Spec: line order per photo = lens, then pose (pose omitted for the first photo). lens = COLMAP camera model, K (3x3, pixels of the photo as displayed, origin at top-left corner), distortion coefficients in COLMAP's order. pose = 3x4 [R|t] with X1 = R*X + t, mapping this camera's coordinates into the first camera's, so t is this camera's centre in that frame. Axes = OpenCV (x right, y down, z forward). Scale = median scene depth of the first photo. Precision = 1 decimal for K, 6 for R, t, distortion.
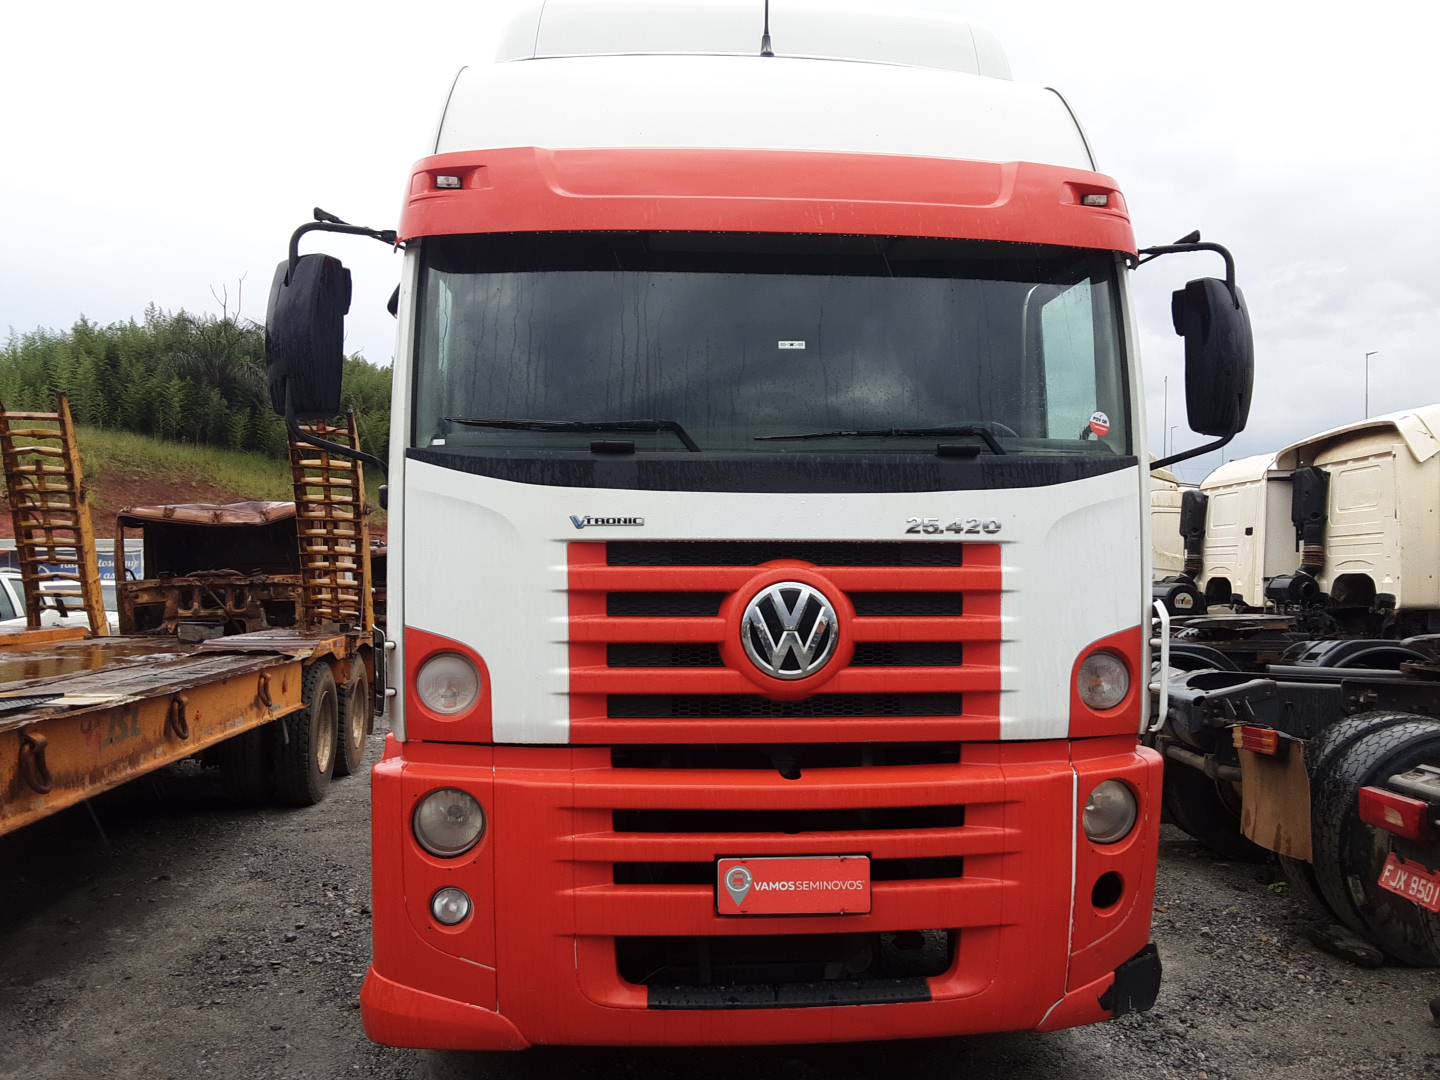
lens RADIAL K [[1178.7, 0, 748.0], [0, 1178.7, 541.6], [0, 0, 1]] dist [0.122273, -0.200388]
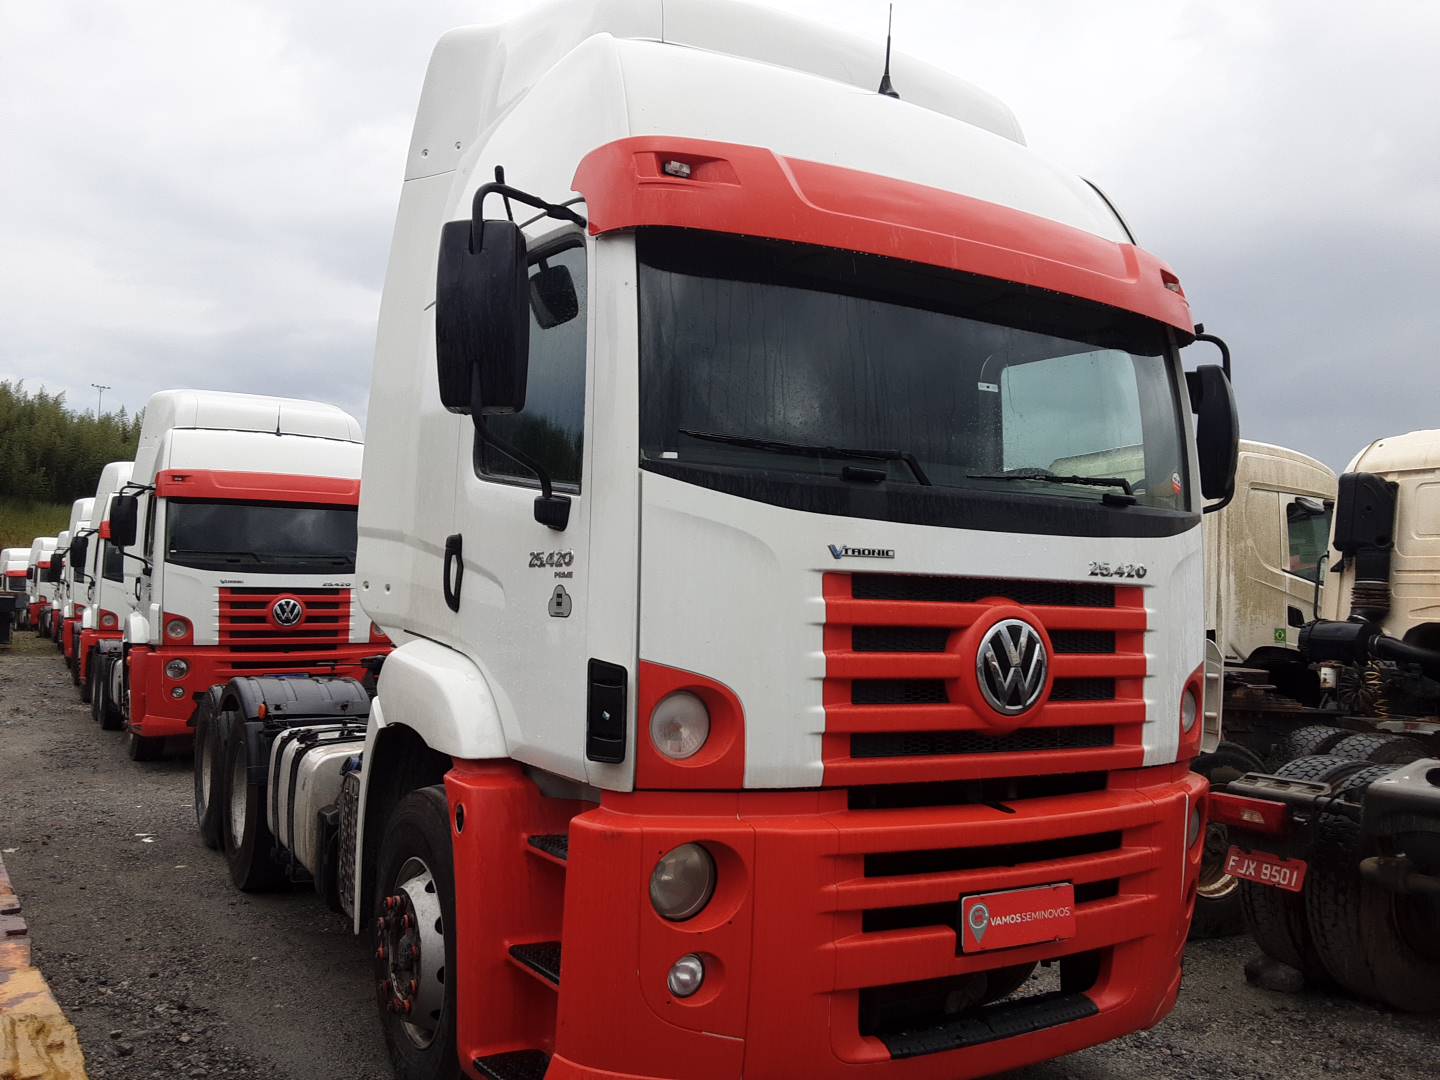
lens RADIAL K [[1178.7, 0, 748.0], [0, 1178.7, 541.6], [0, 0, 1]] dist [0.122273, -0.200388]
pose [[0.890912, 0.046997, 0.451738, -0.631016], [-0.038509, 0.998867, -0.027973, 0.004499], [-0.452541, 0.007526, 0.891712, 0.184044]]
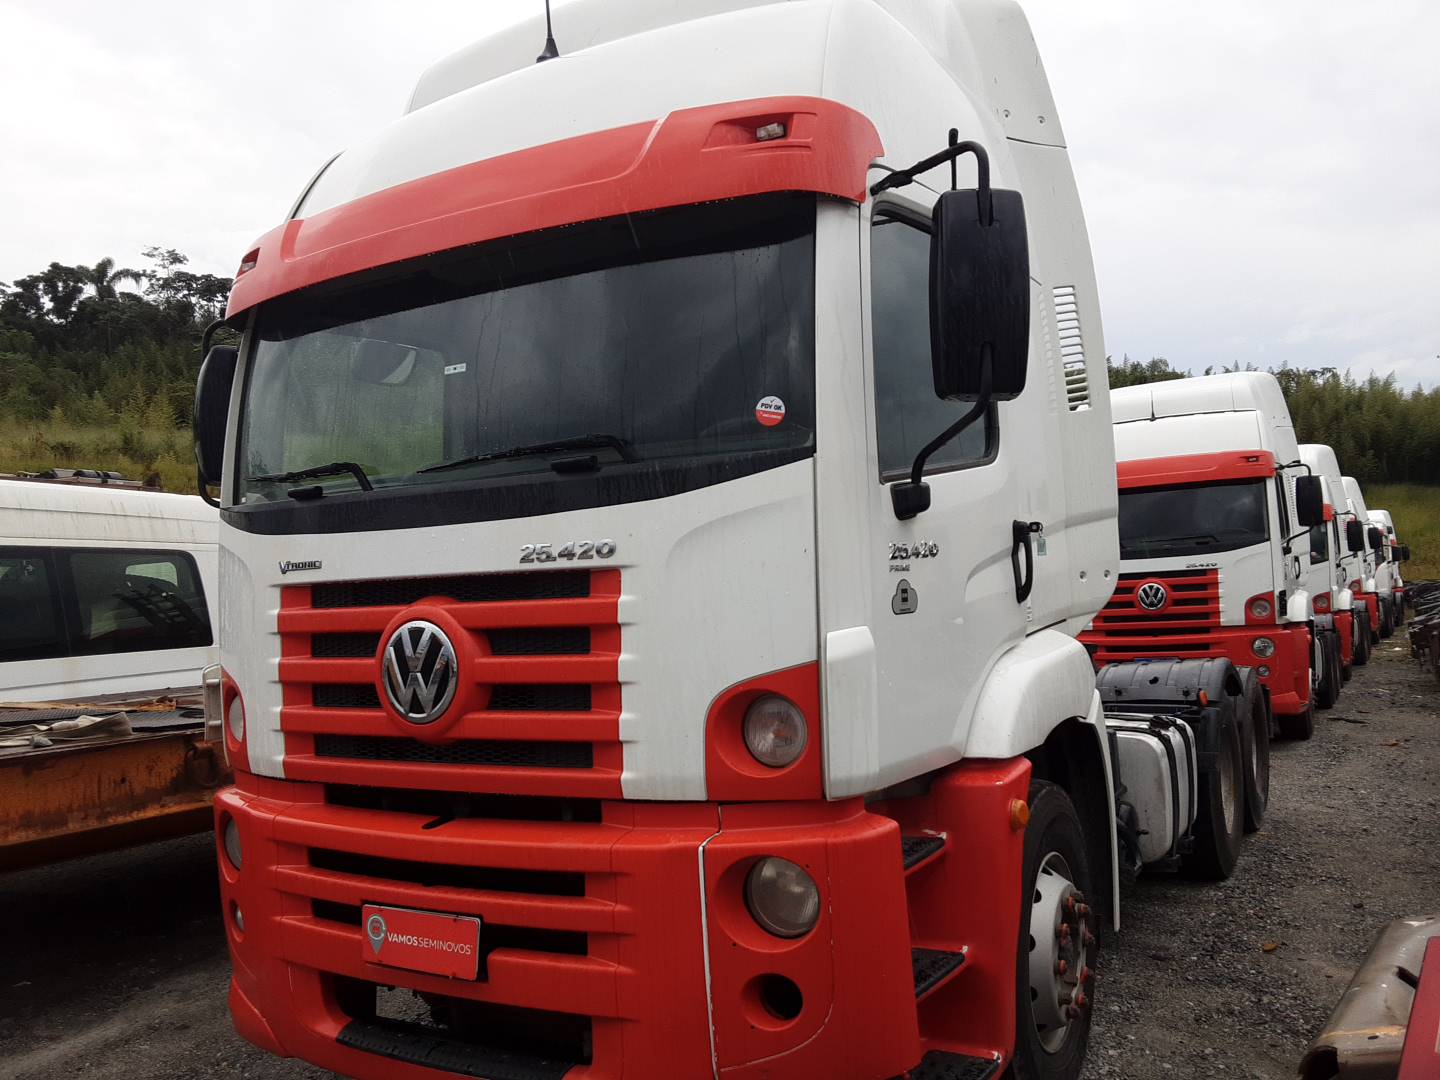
lens RADIAL K [[1178.7, 0, 748.0], [0, 1178.7, 541.6], [0, 0, 1]] dist [0.122273, -0.200388]
pose [[0.815784, -0.057039, -0.575537, 0.800706], [0.056436, 0.998227, -0.018935, 0.003730], [0.575596, -0.017034, 0.817557, 0.366202]]
